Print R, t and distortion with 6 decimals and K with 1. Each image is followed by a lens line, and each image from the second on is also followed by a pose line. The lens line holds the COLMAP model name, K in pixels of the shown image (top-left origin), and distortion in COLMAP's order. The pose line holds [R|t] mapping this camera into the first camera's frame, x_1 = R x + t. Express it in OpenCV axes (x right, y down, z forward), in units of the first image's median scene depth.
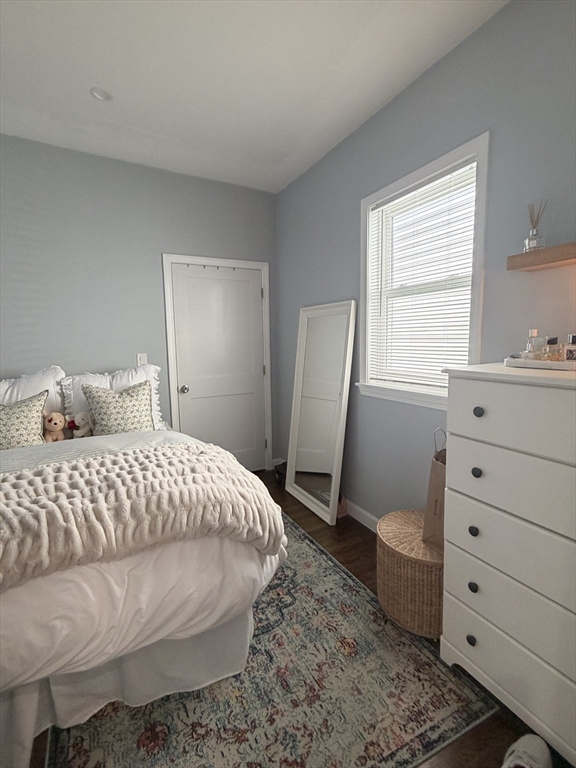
lens RADIAL K [[376.3, 0, 287.9], [0, 376.3, 383.1], [0, 0, 1]] dist [0.001020, 0.000110]
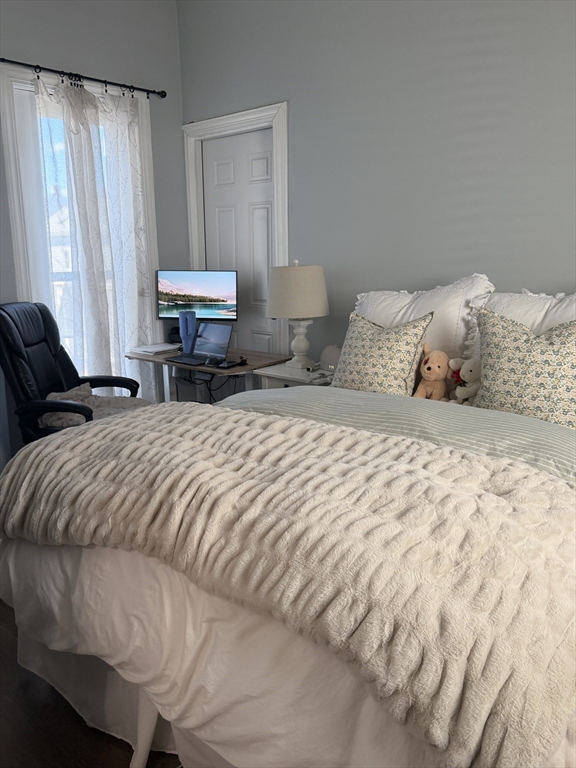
lens RADIAL K [[642.5, 0, 288.2], [0, 642.5, 384.3], [0, 0, 1]] dist [-0.005188, -0.015858]
pose [[0.332935, 0.198923, -0.921729, 0.378890], [-0.106299, 0.979182, 0.172927, -0.030827], [0.936939, 0.040405, 0.347149, 0.627685]]
